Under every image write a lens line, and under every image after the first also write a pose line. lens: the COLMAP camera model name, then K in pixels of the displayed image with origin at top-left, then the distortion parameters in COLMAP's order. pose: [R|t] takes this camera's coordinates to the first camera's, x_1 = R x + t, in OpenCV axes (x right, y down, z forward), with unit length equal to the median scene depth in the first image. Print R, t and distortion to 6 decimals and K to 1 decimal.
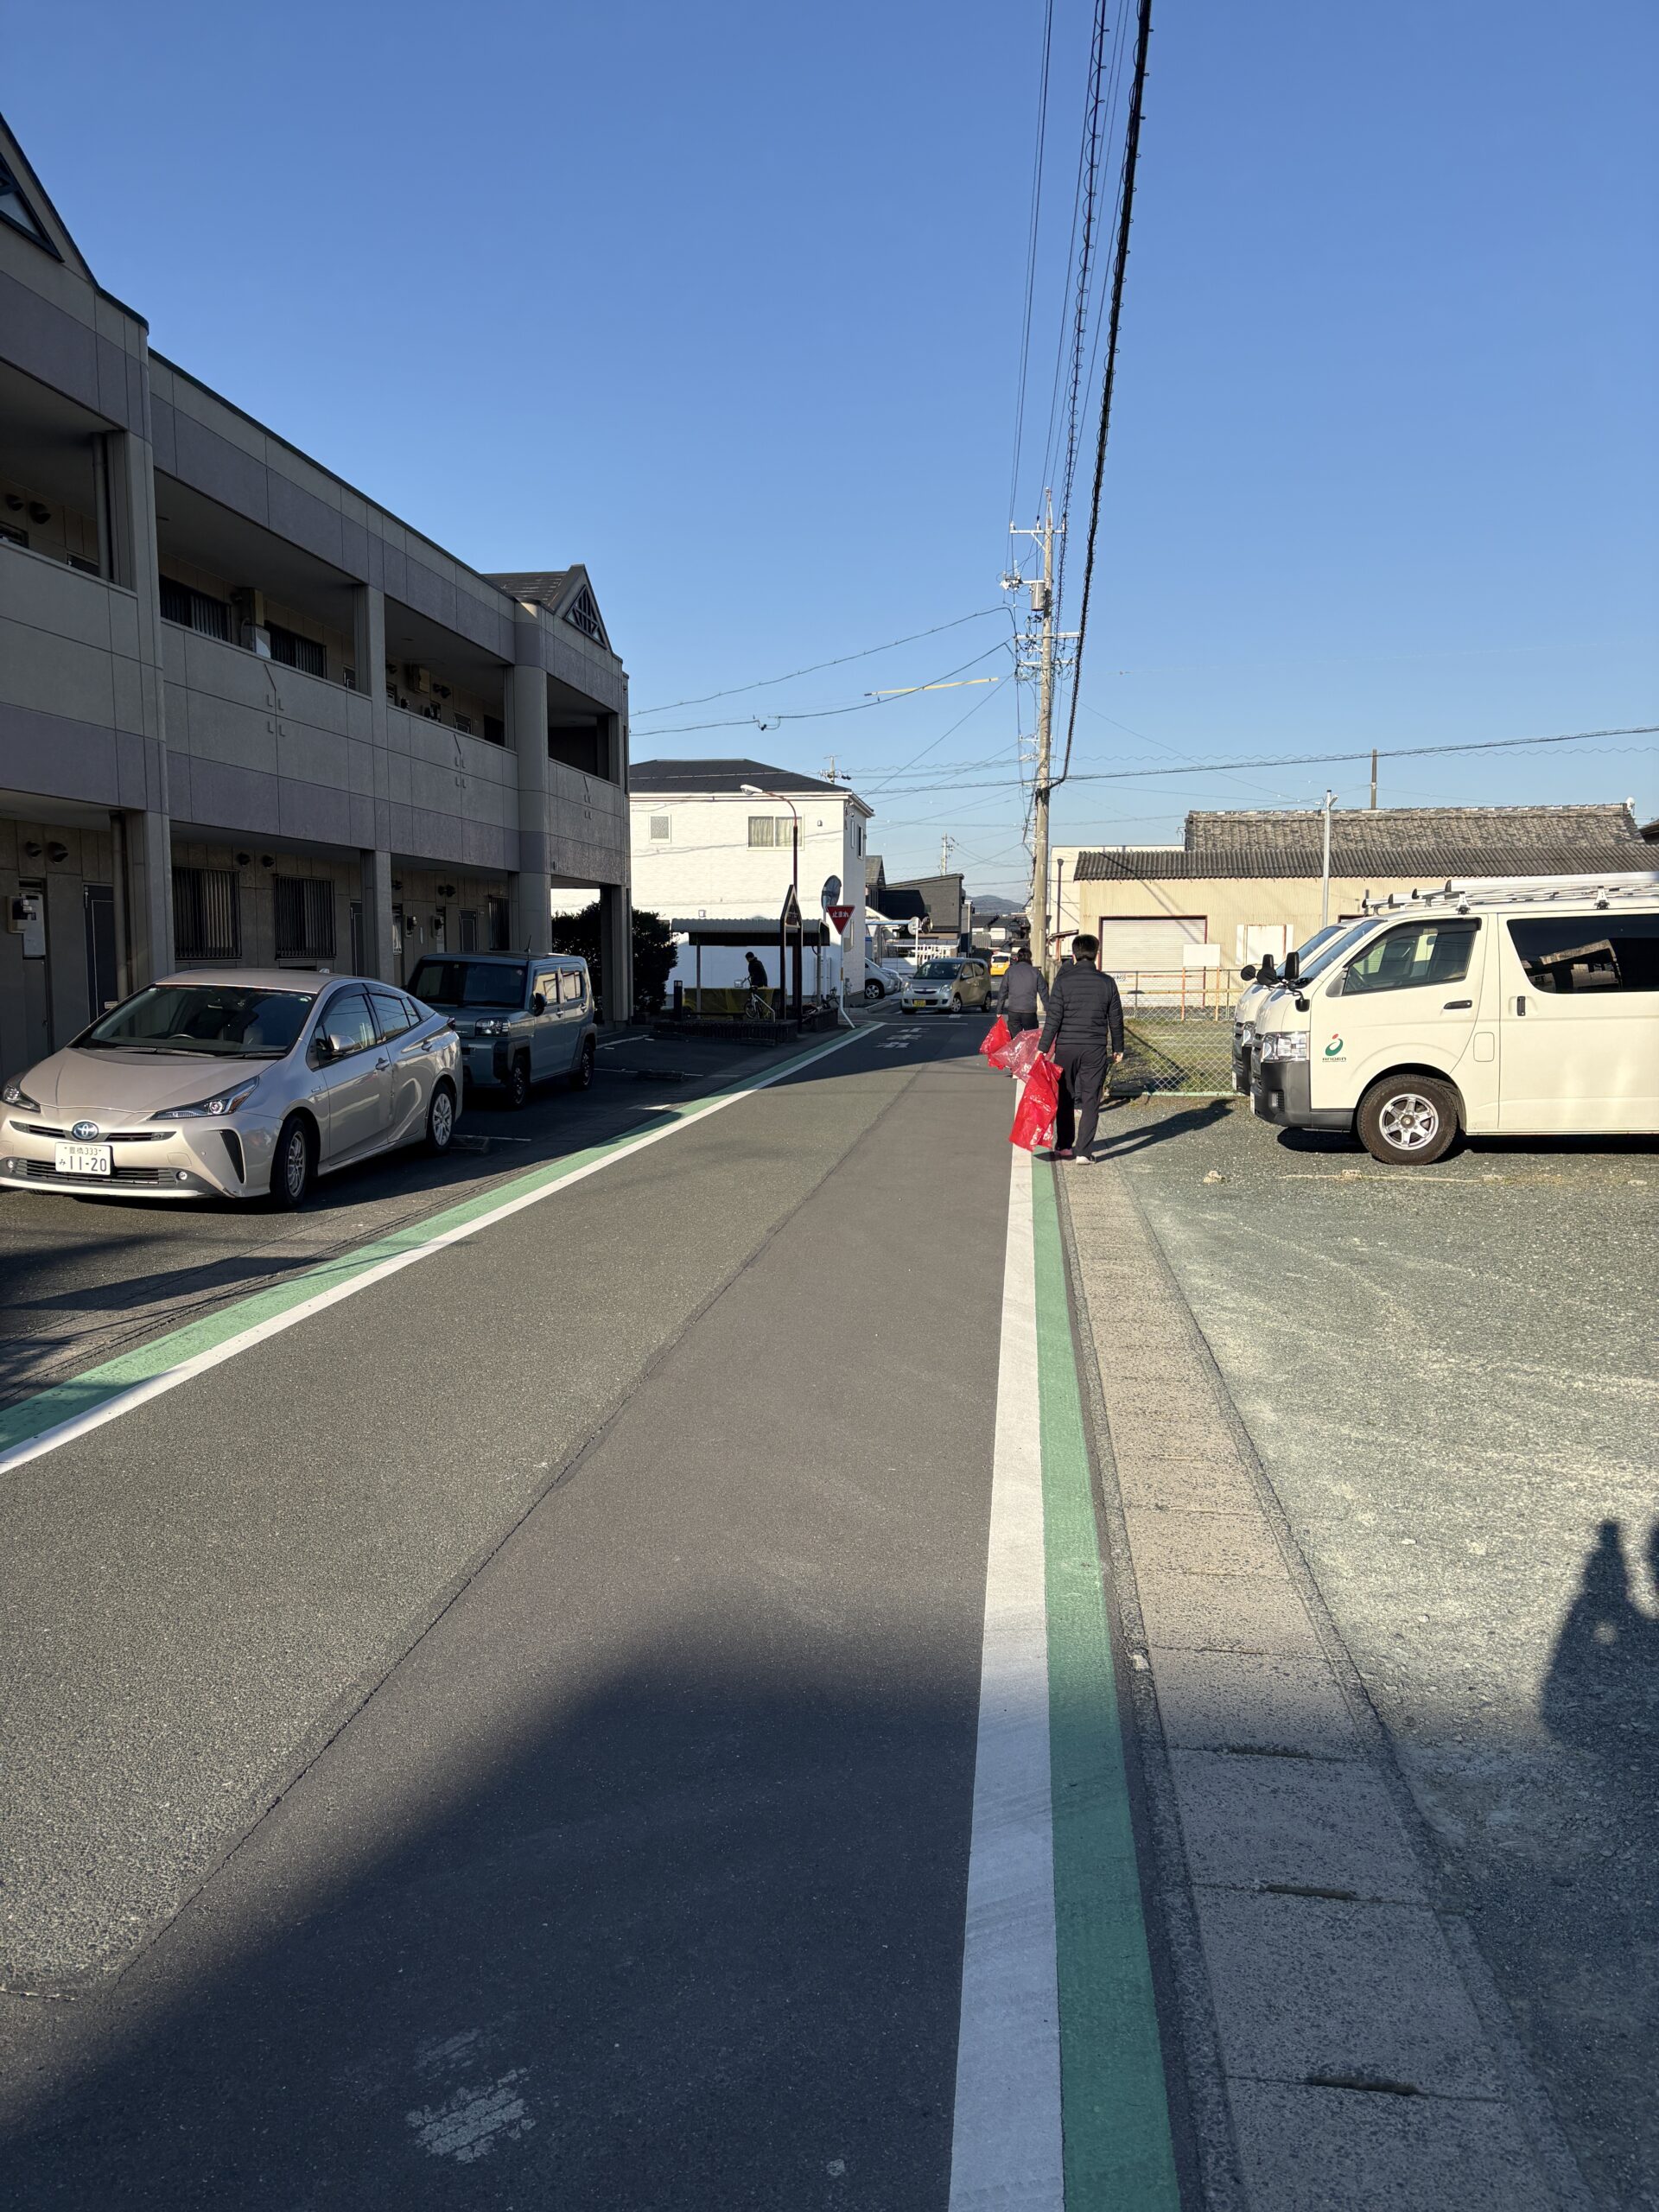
lens RADIAL K [[1657.0, 0, 827.6], [0, 1657.0, 1103.3], [0, 0, 1]] dist [0.045014, -0.015924]
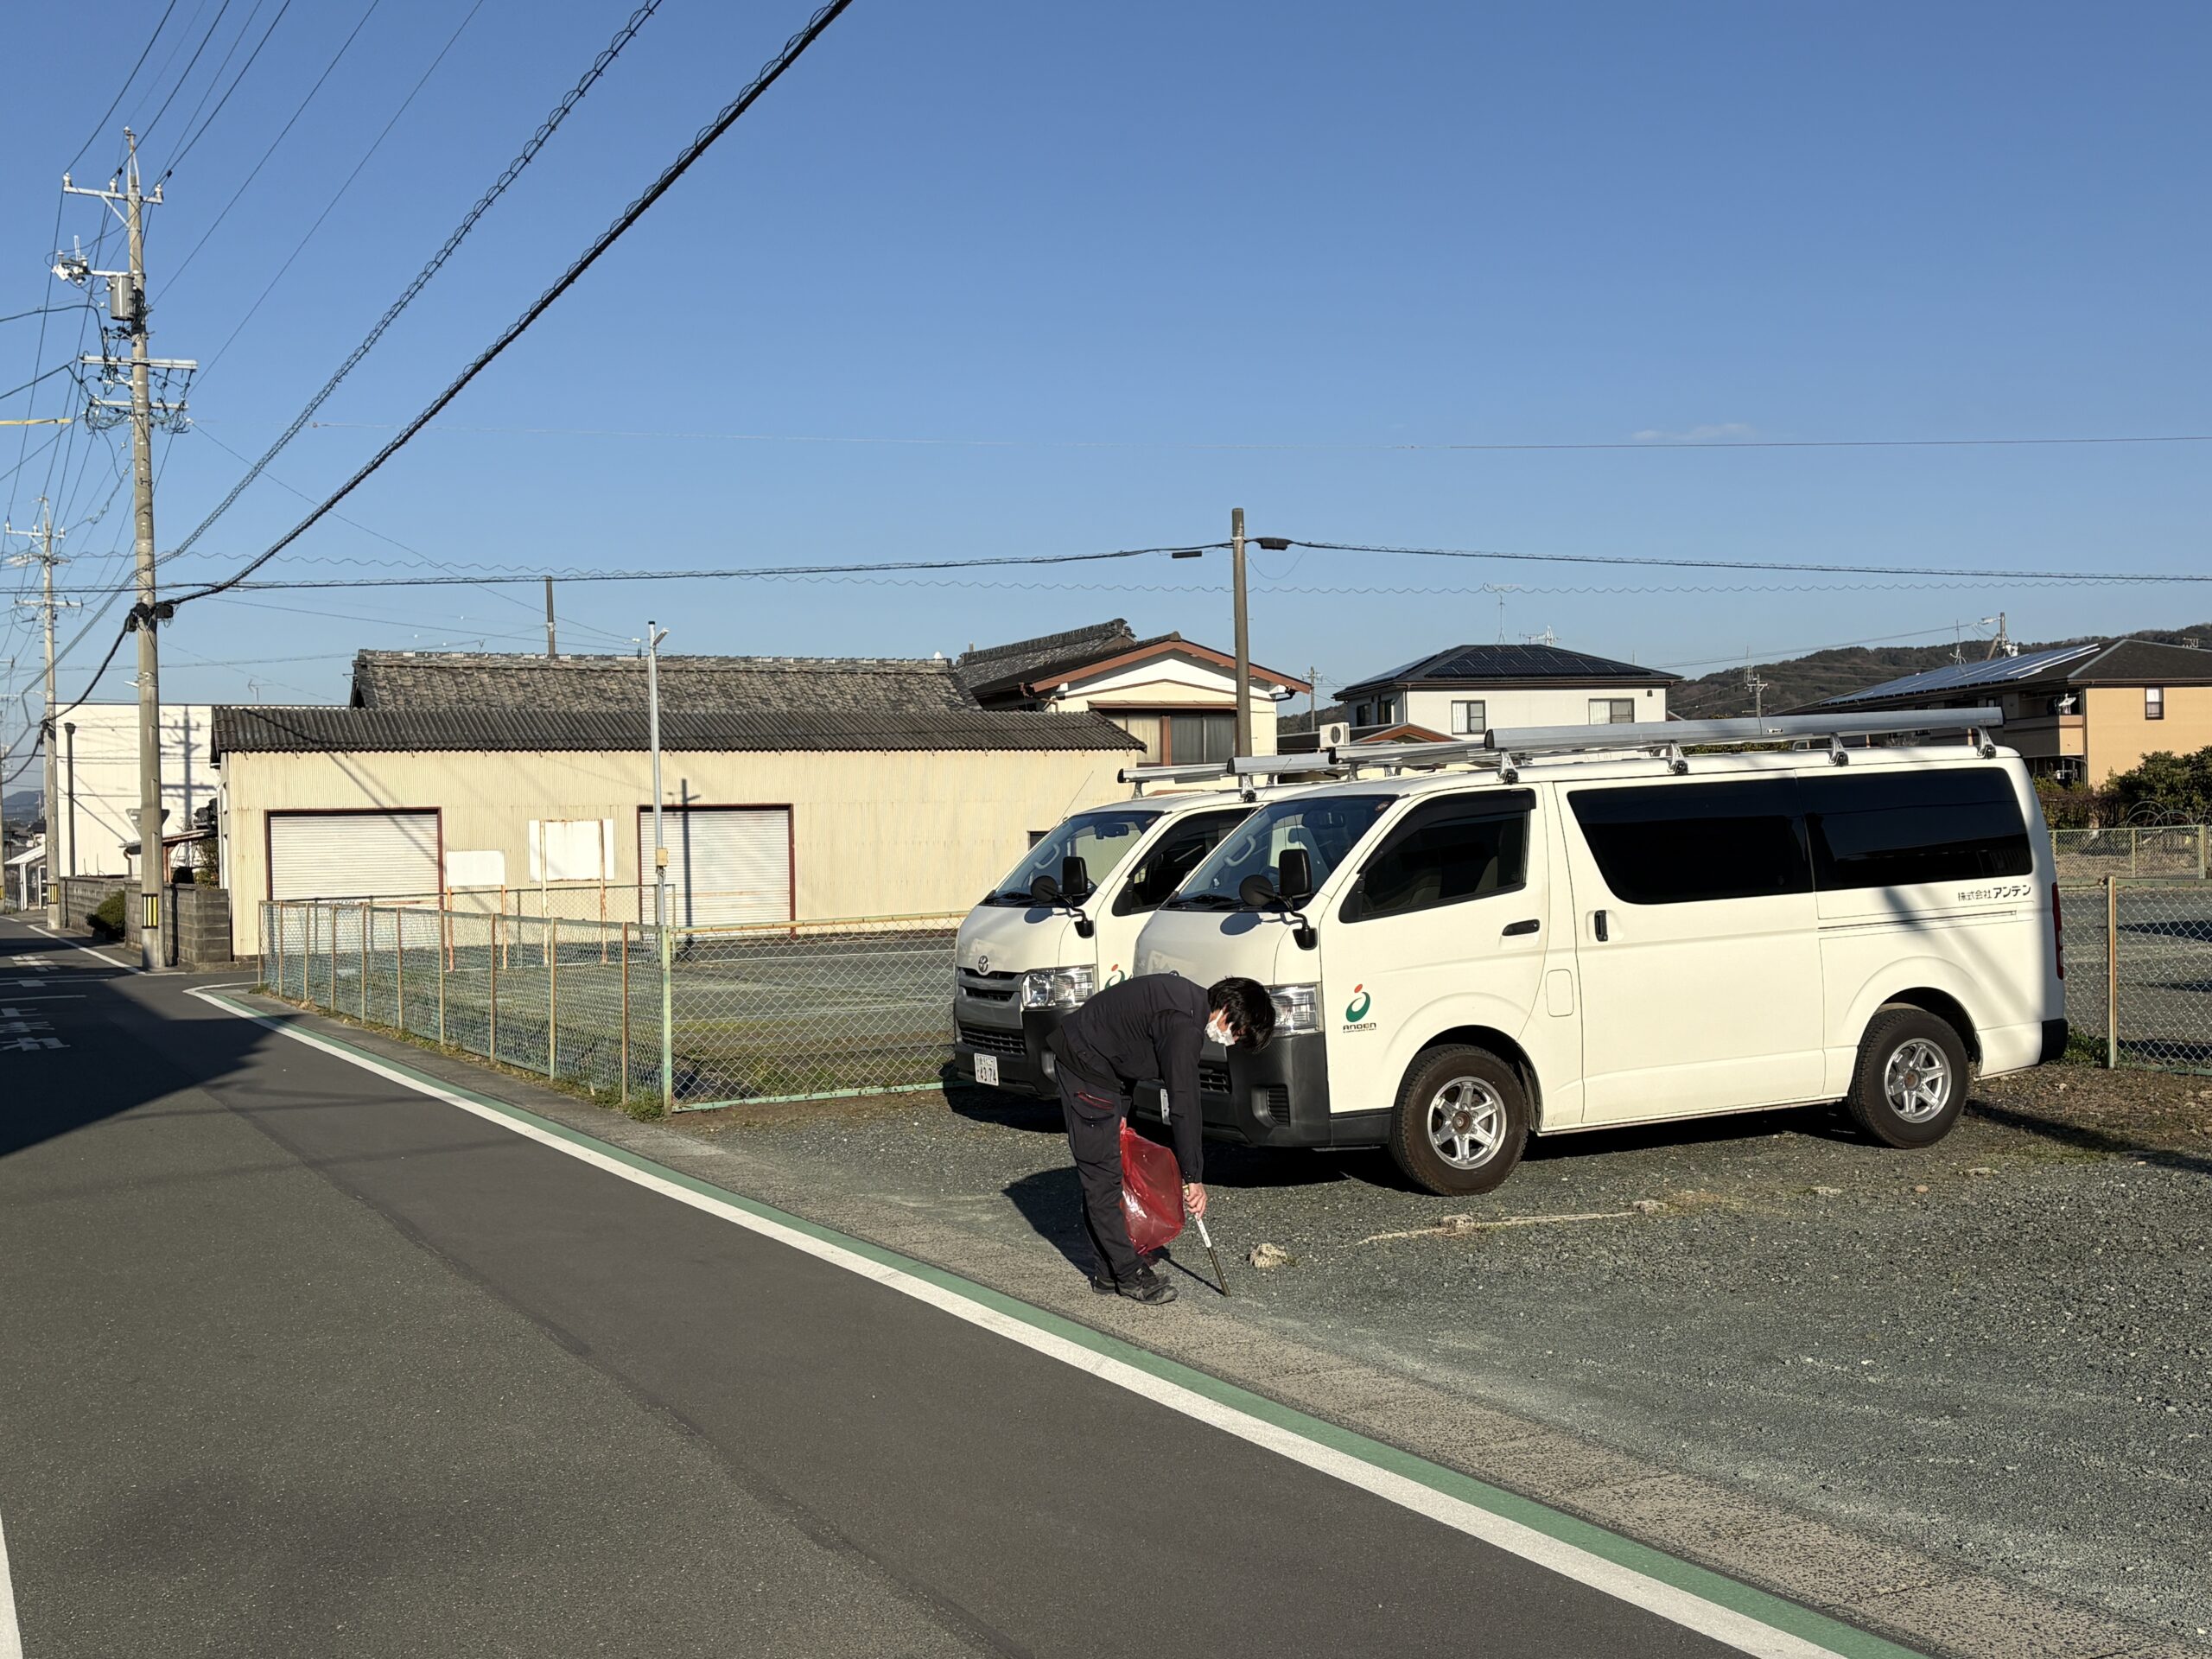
lens RADIAL K [[2379.0, 0, 1107.9], [0, 2379.0, 829.9], [0, 0, 1]] dist [0.041458, 0.000000]
pose [[0.836207, -0.014668, 0.548217, -0.234336], [0.072212, 0.993883, -0.083556, -0.031758], [-0.543638, 0.109458, 0.832152, 0.333997]]
